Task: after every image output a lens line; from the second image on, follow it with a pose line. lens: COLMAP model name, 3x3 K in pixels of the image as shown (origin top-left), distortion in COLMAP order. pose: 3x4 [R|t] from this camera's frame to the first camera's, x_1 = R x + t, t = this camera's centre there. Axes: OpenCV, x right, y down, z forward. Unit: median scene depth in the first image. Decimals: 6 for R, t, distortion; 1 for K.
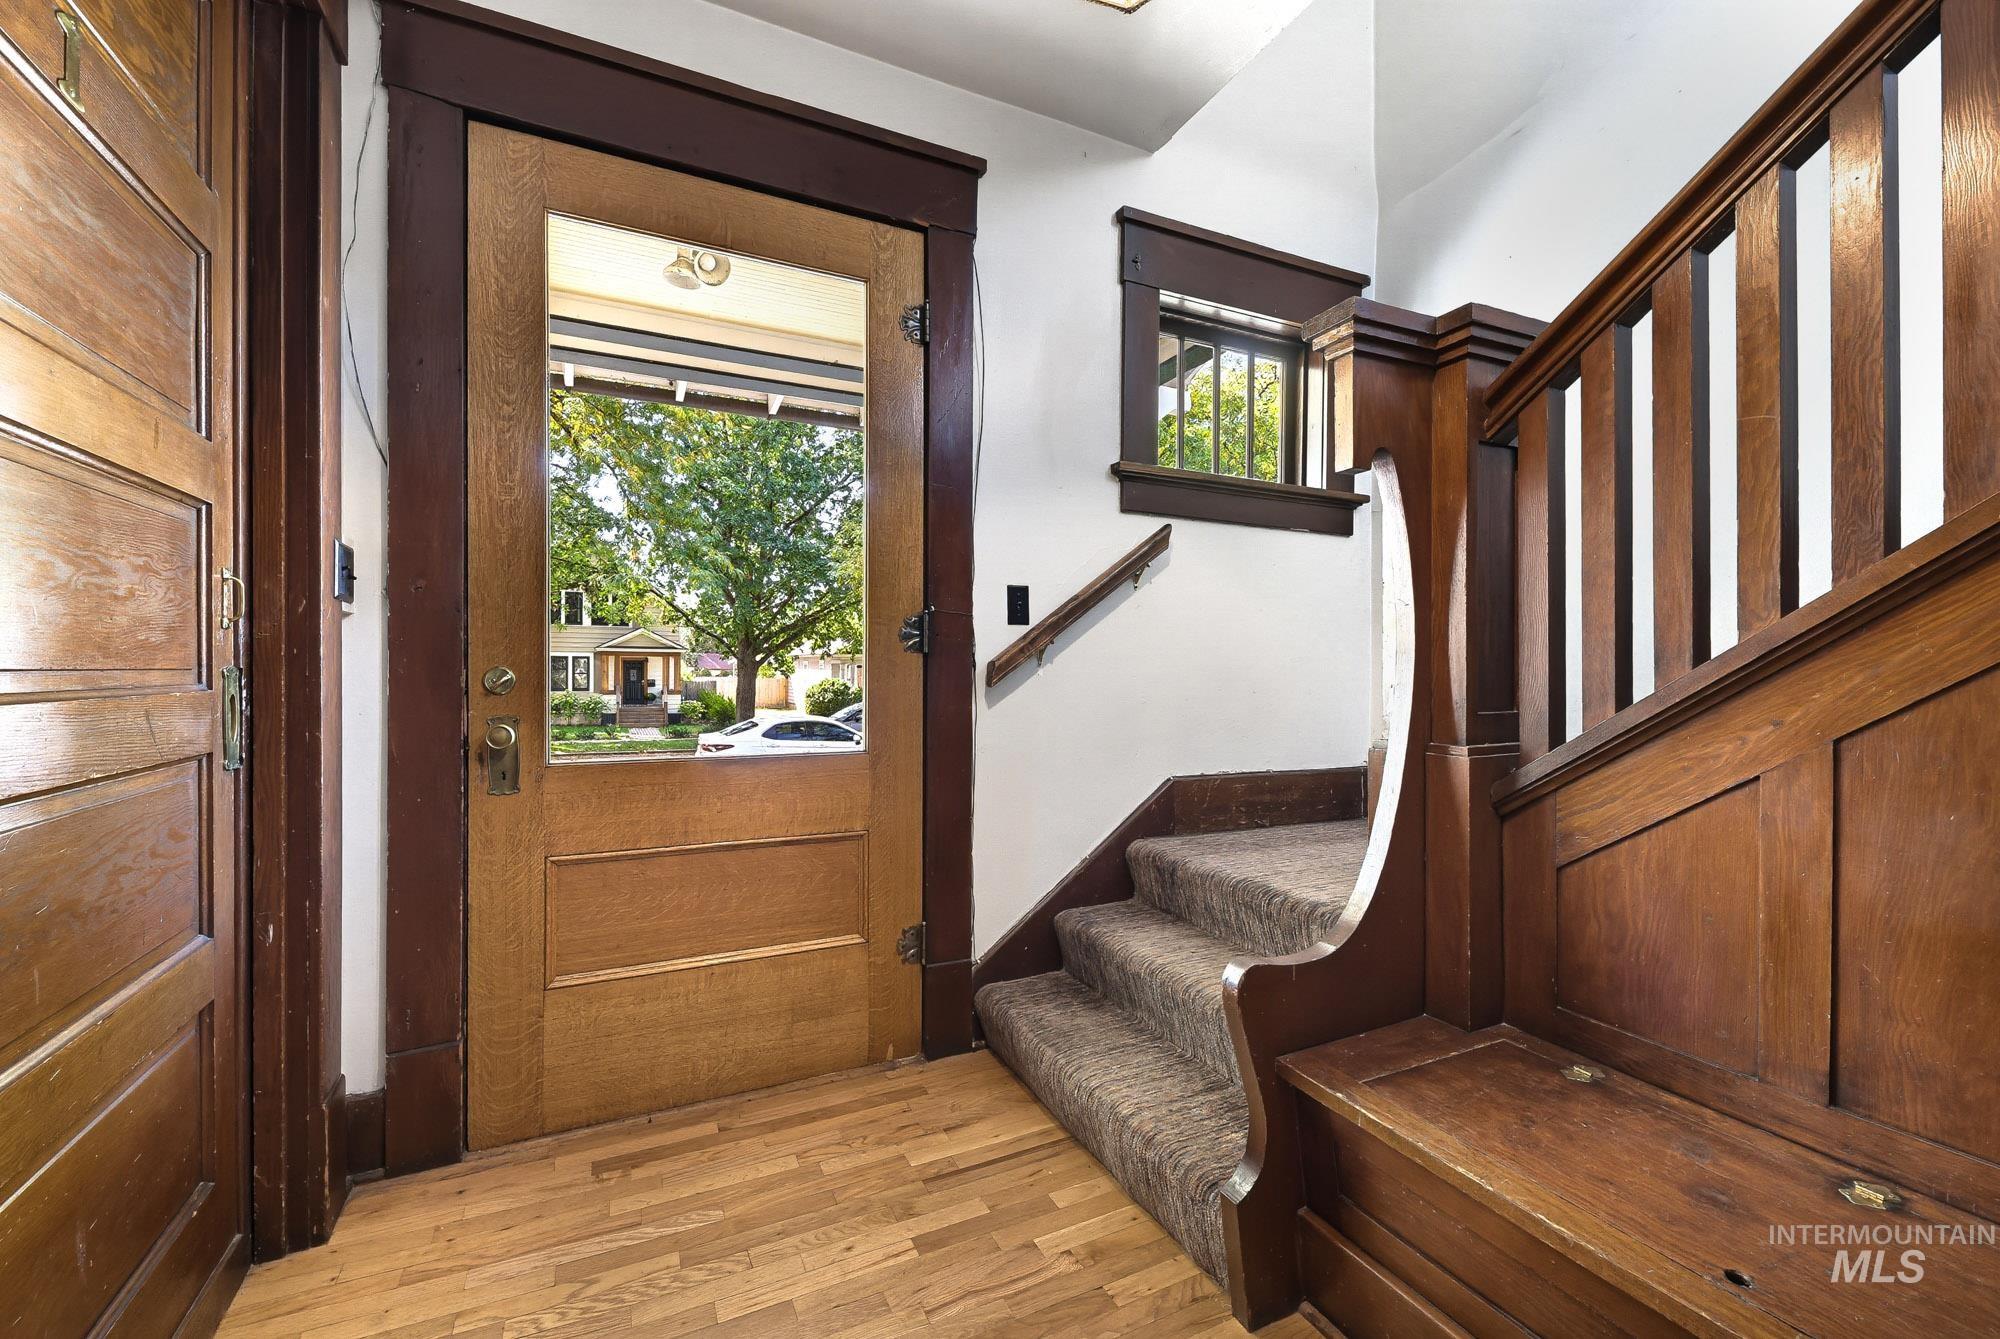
lens RADIAL K [[799.4, 0, 991.6], [0, 799.4, 669.0], [0, 0, 1]] dist [0.002530, 0.000029]
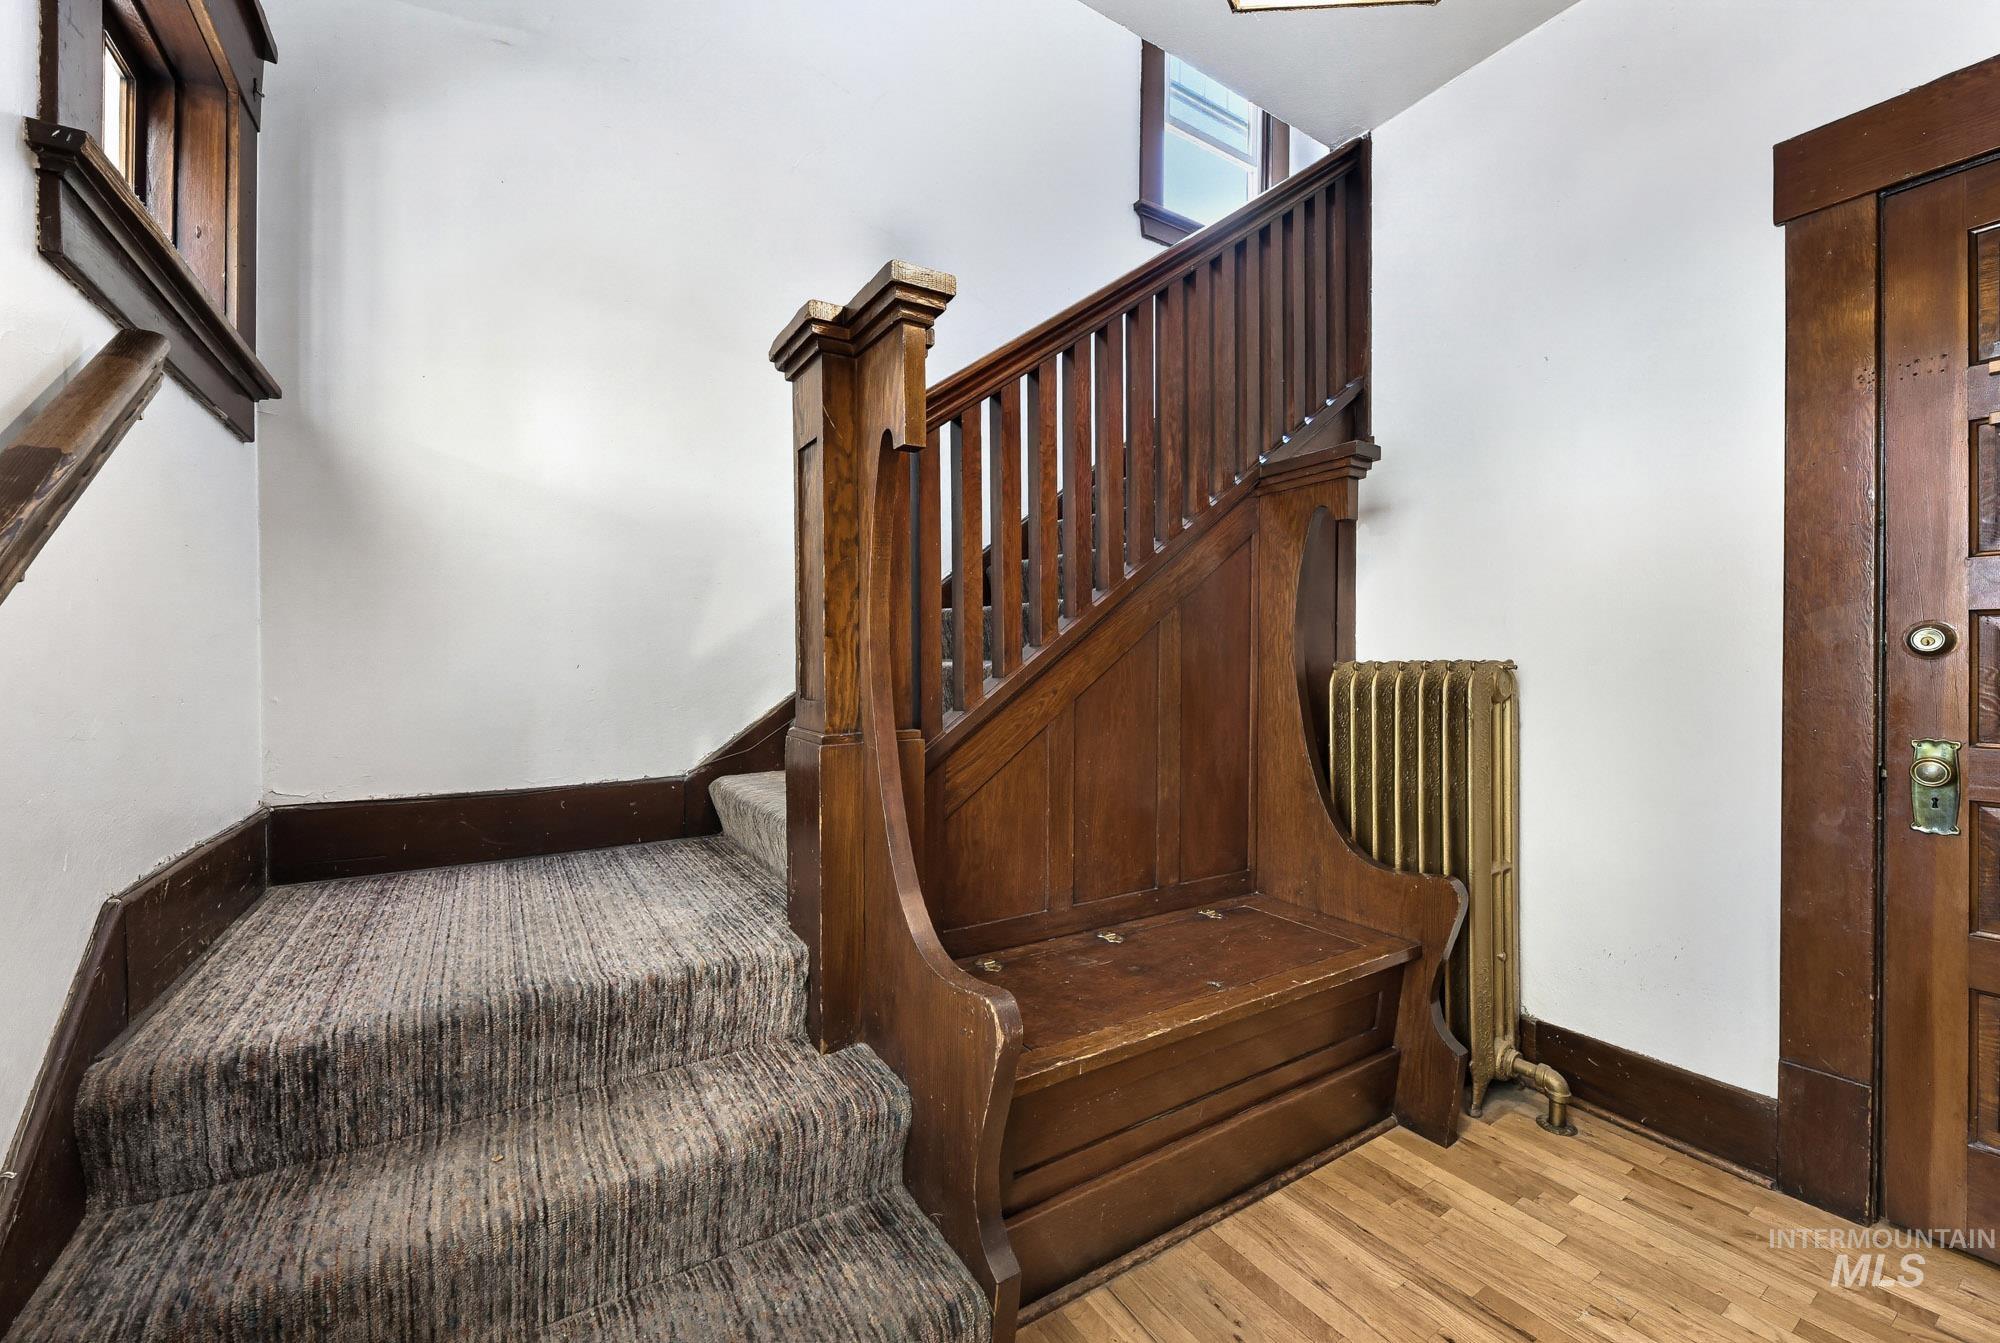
lens RADIAL K [[799.4, 0, 994.4], [0, 799.4, 662.7], [0, 0, 1]] dist [0.002530, 0.000029]
pose [[-0.134164, -0.005679, 0.990943, -0.604557], [-0.003198, 0.999981, 0.005298, -0.000328], [-0.990954, -0.002458, -0.134179, 1.249245]]
